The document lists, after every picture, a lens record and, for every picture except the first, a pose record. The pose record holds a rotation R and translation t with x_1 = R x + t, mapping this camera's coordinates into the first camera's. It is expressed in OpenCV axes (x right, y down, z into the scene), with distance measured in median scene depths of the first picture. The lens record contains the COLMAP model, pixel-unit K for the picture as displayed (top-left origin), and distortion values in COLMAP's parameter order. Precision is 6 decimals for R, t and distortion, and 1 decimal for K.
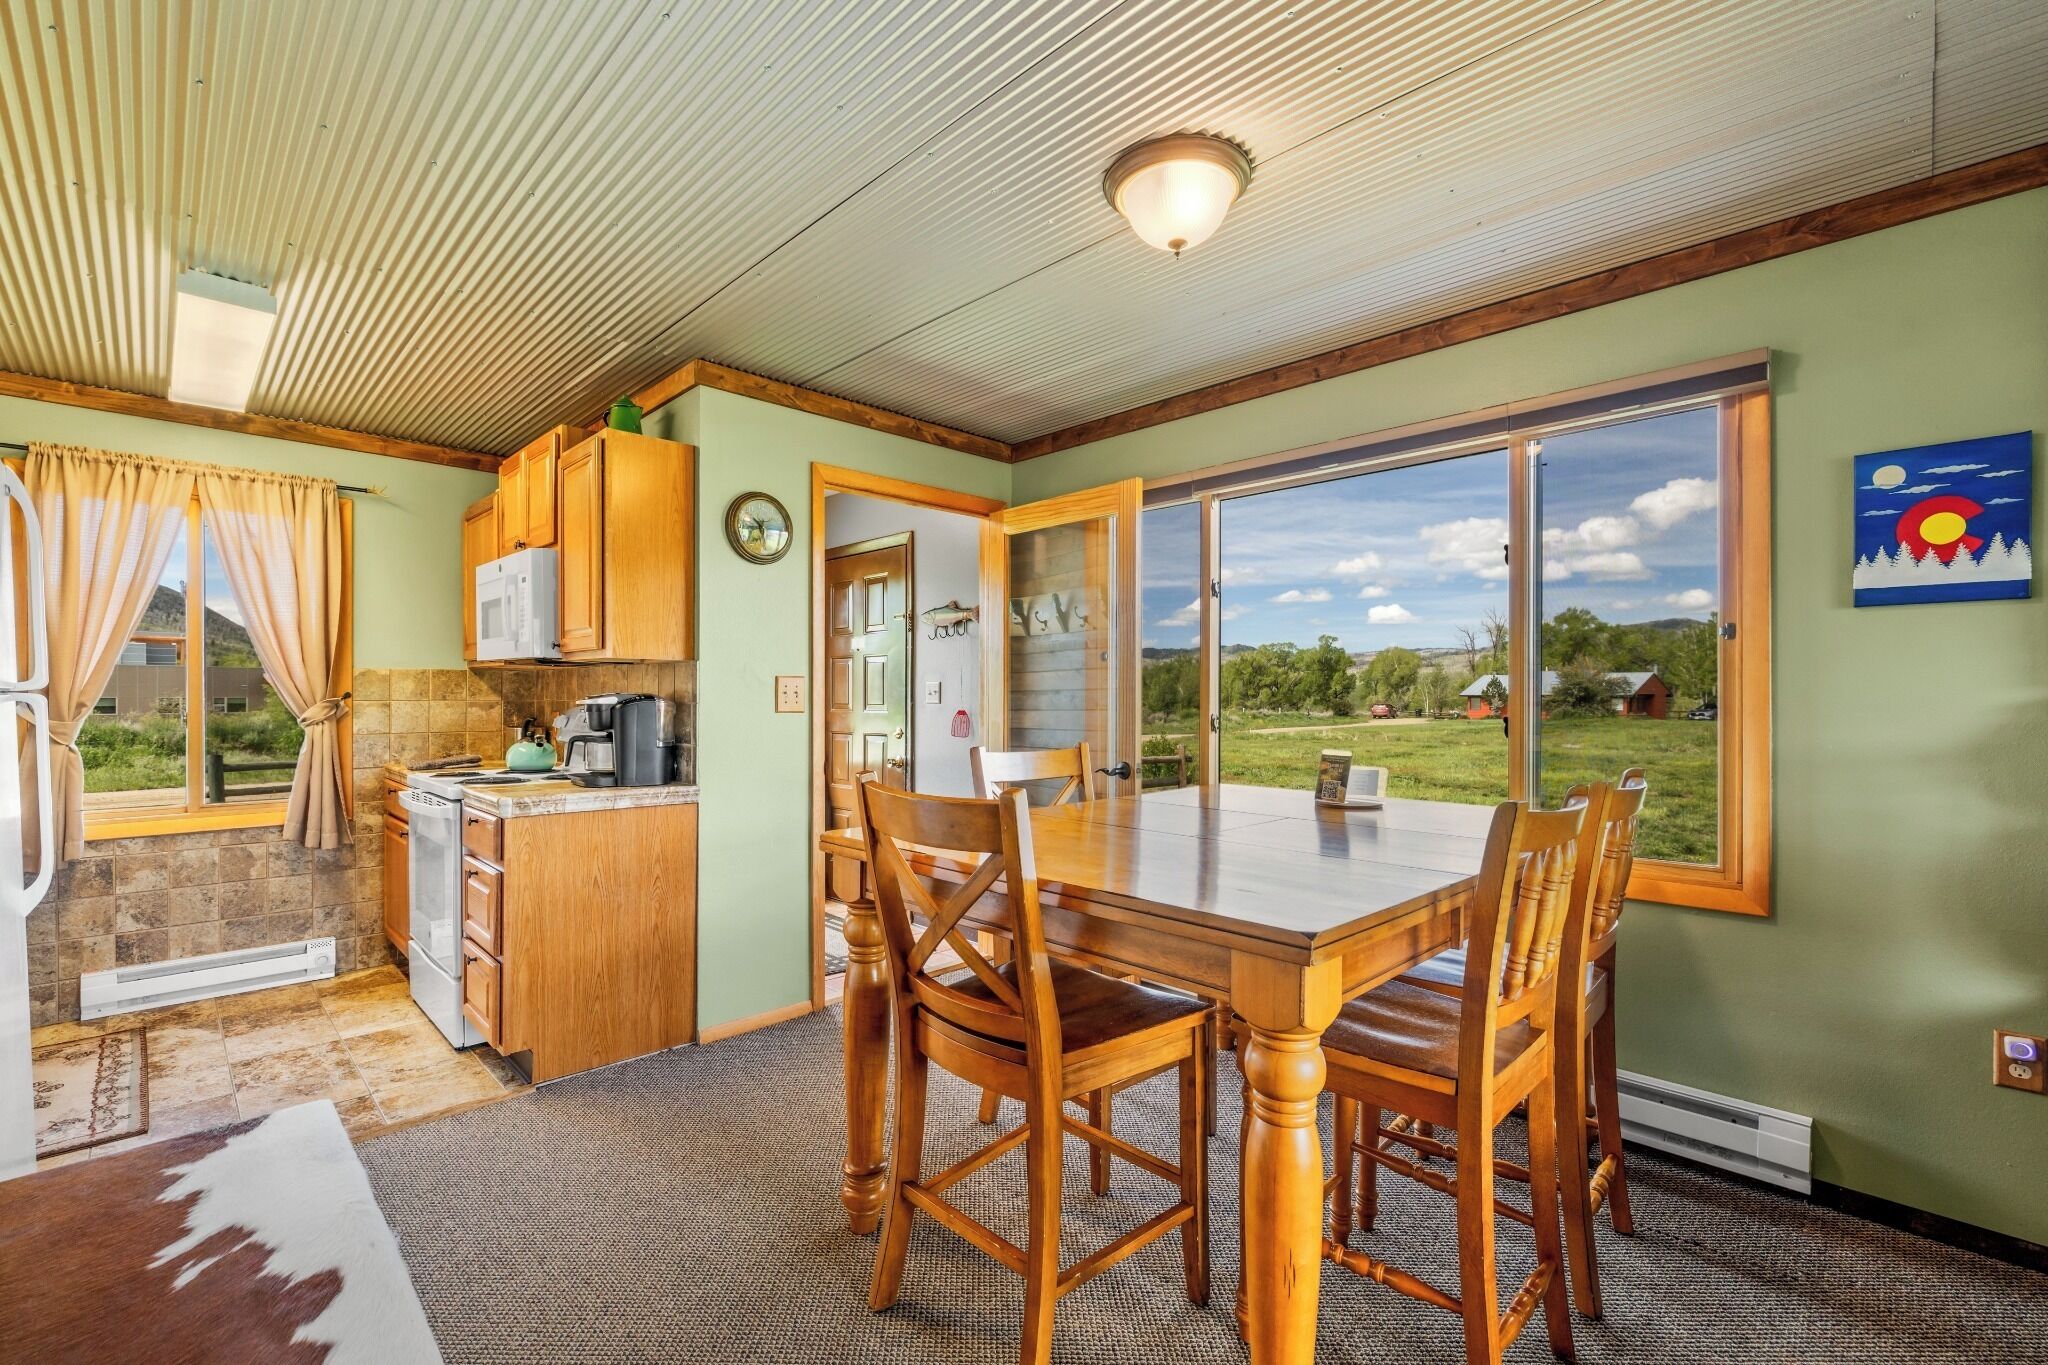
lens RADIAL K [[879.1, 0, 1018.8], [0, 879.1, 694.3], [0, 0, 1]] dist [-0.000901, 0.000636]
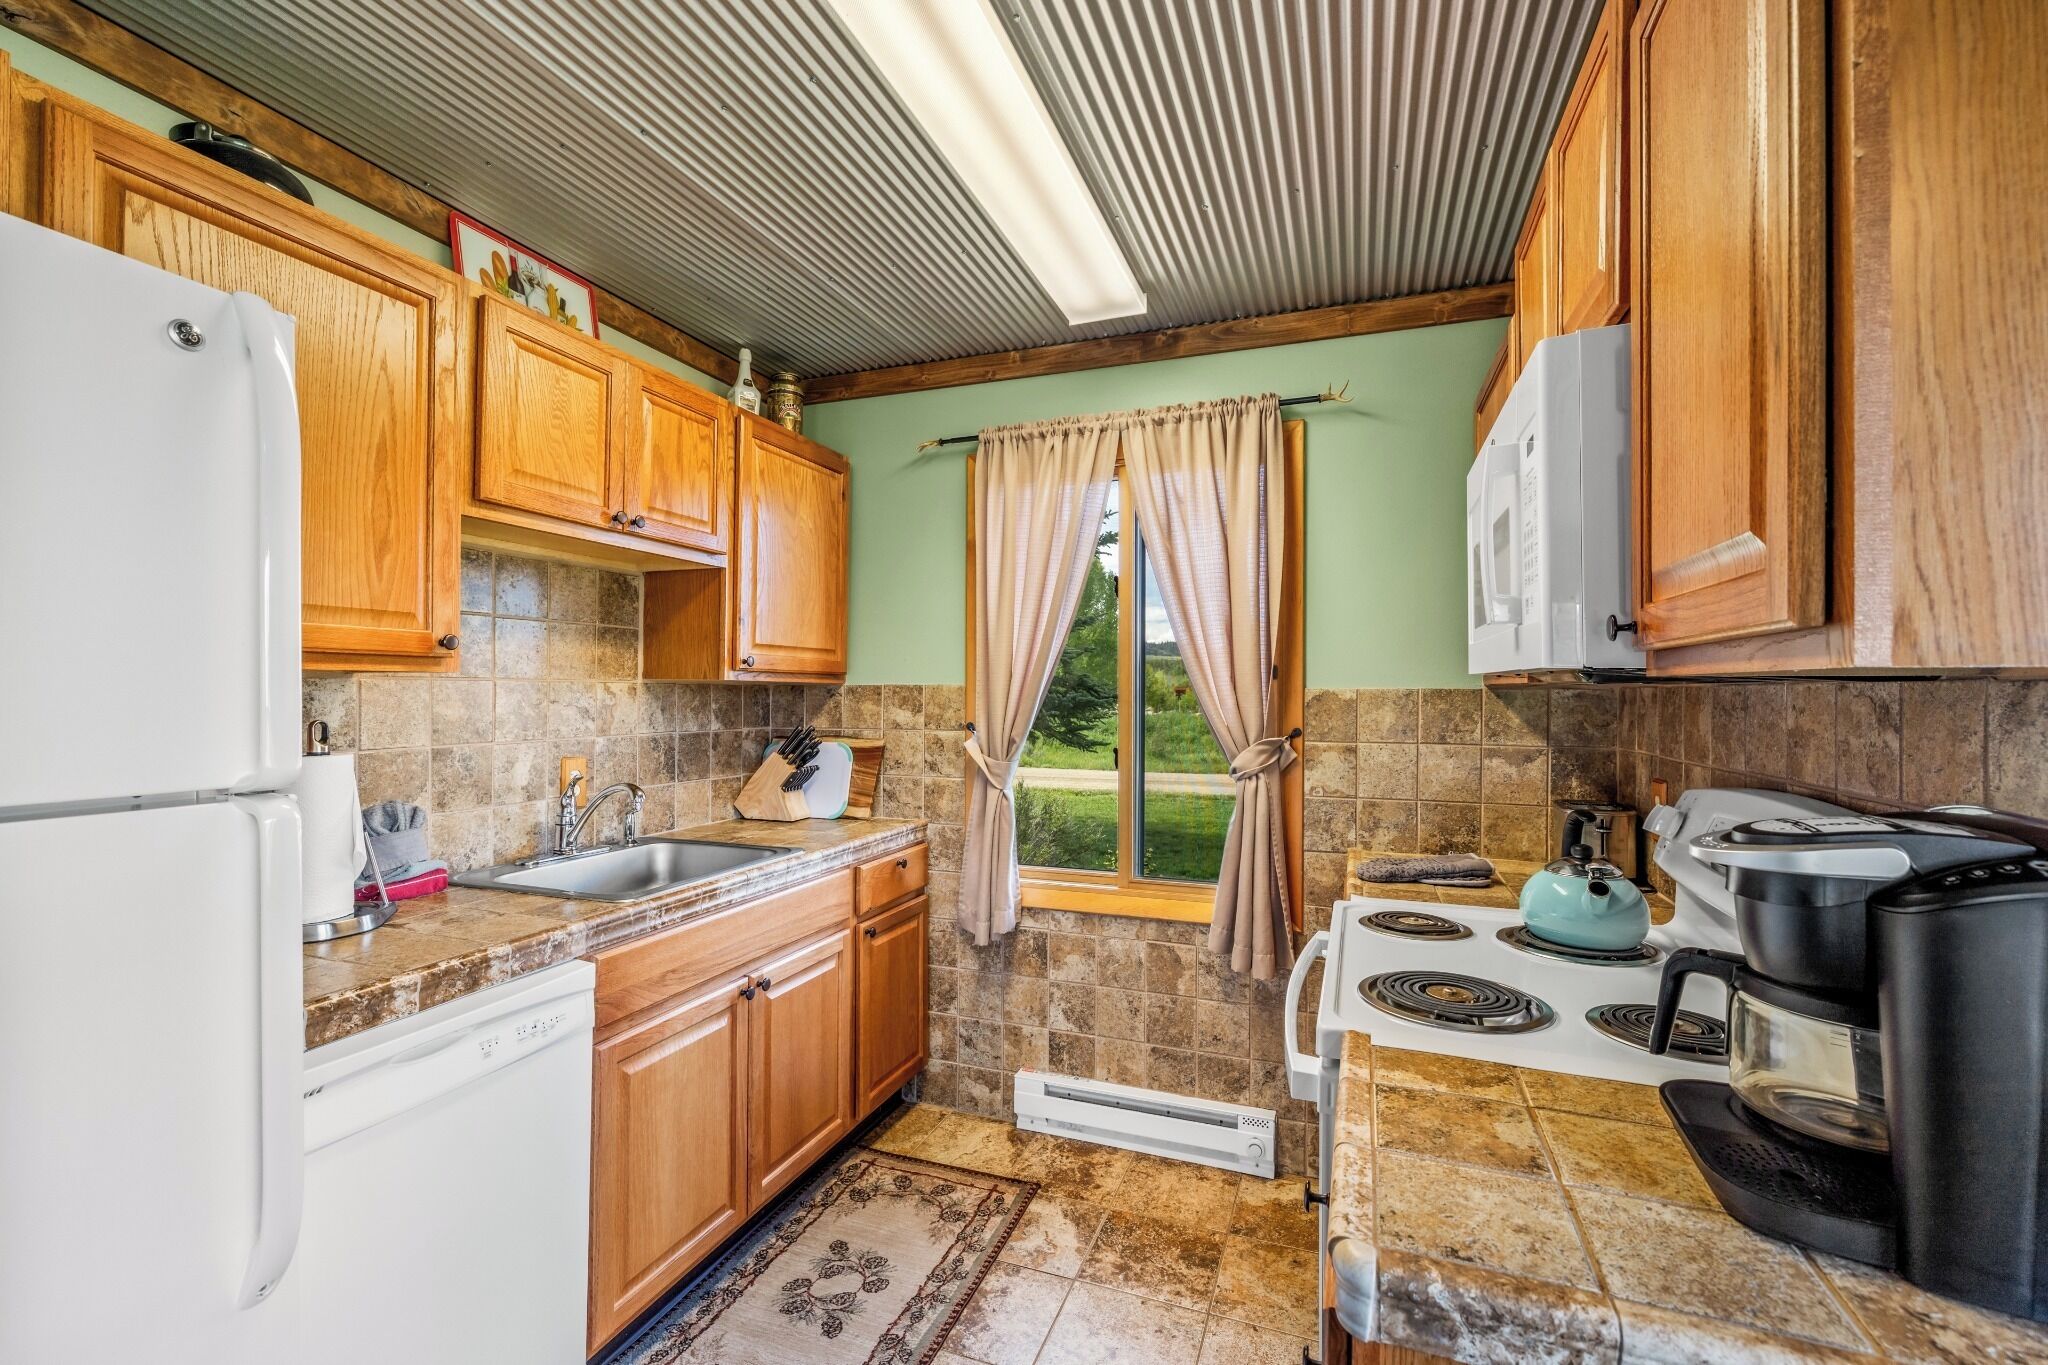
lens RADIAL K [[879.1, 0, 1015.5], [0, 879.1, 689.4], [0, 0, 1]] dist [-0.000901, 0.000636]
pose [[0.412078, -0.003508, -0.911142, -0.295645], [-0.004688, 0.999971, -0.005970, -0.027030], [0.911137, 0.006731, 0.412050, 0.601859]]
